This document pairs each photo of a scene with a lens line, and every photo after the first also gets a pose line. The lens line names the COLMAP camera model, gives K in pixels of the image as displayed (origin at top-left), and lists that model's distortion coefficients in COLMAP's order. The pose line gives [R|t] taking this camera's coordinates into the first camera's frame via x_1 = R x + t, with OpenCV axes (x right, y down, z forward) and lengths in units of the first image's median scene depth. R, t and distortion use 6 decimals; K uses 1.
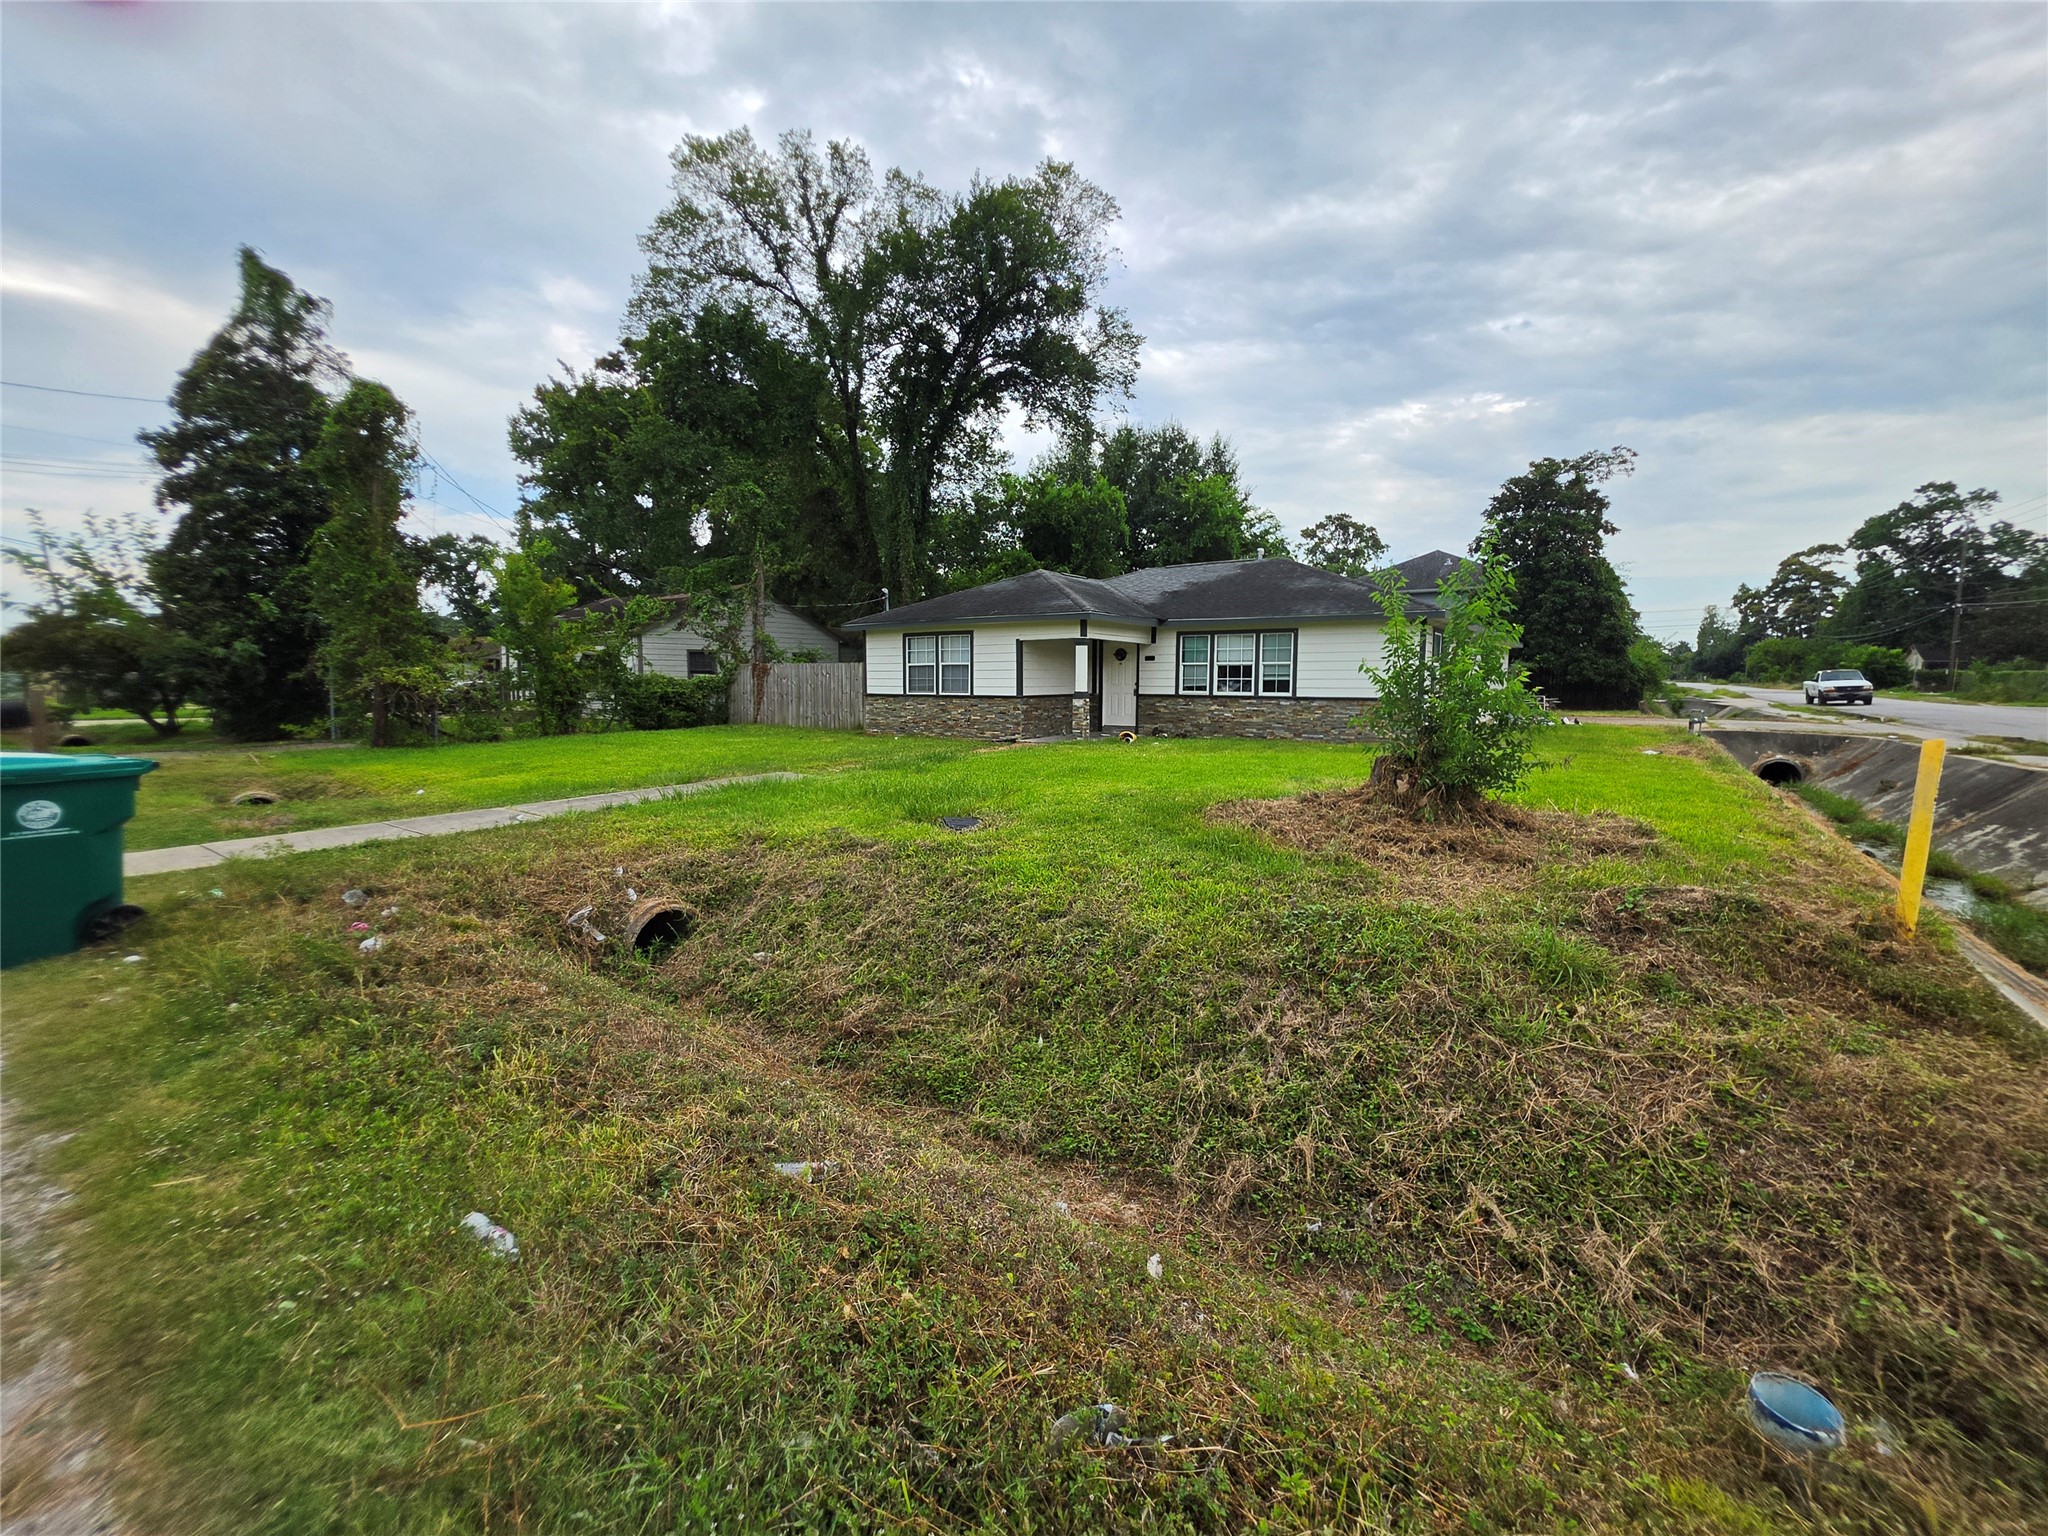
lens RADIAL K [[819.3, 0, 1025.9], [0, 819.3, 762.6], [0, 0, 1]] dist [-0.009306, -0.000129]
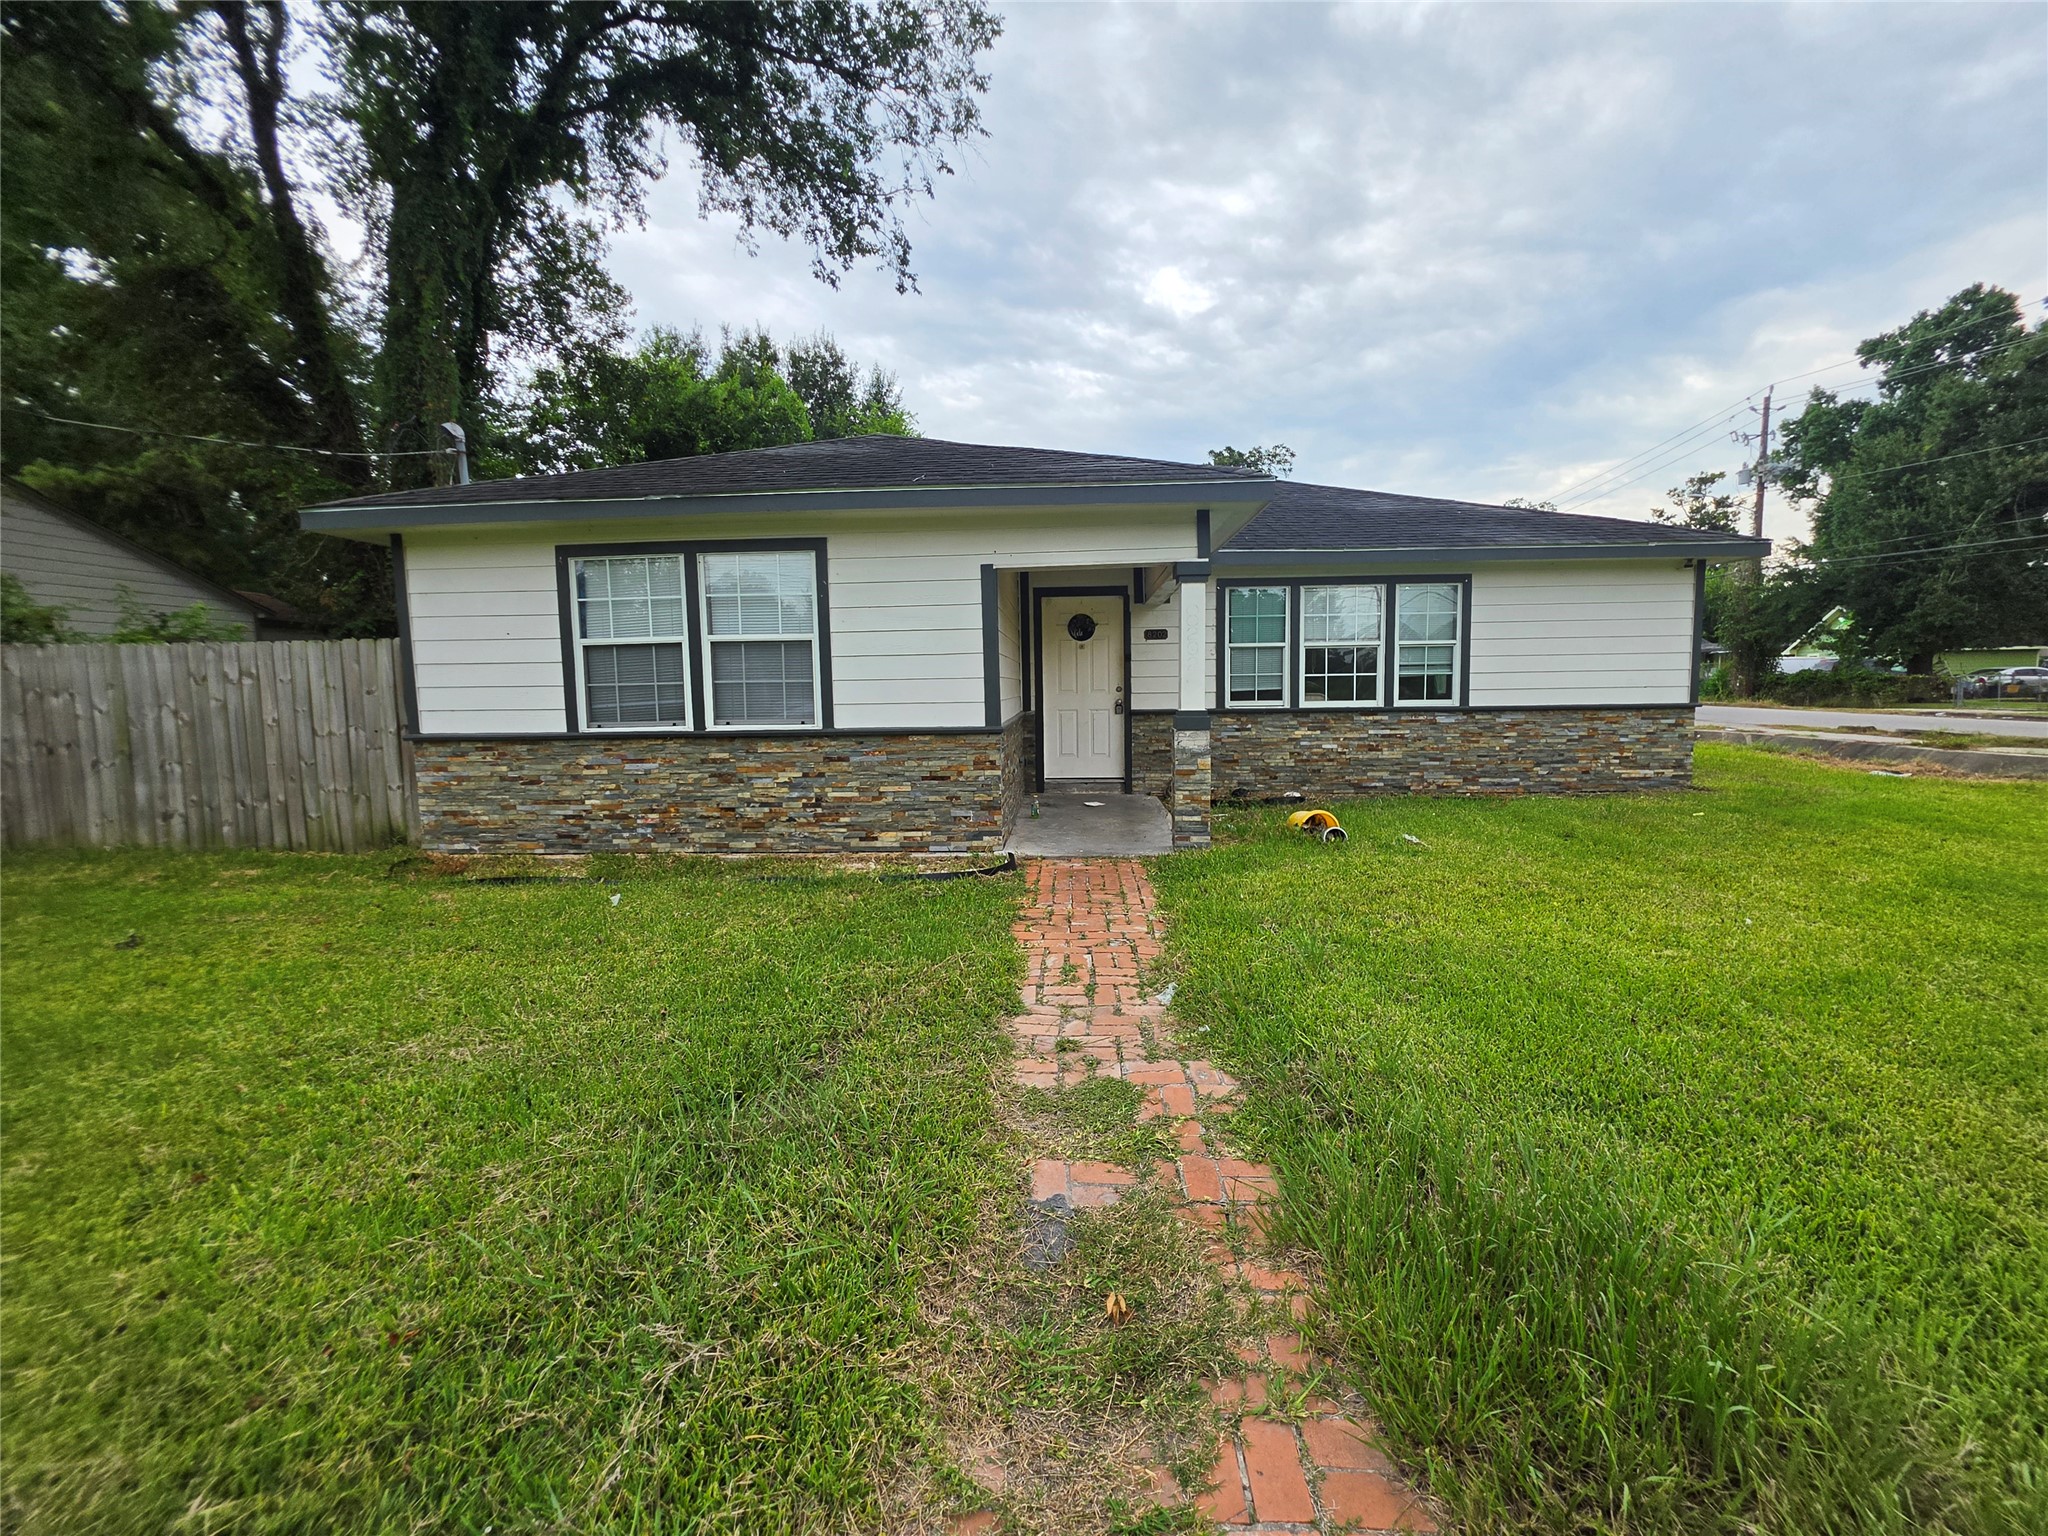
lens RADIAL K [[819.3, 0, 1021.8], [0, 819.3, 767.5], [0, 0, 1]] dist [-0.009306, -0.000129]
pose [[0.854495, -0.066771, 0.515150, -0.168301], [0.069460, 0.997485, 0.014074, -0.063676], [-0.514794, 0.023756, 0.856985, 0.647324]]
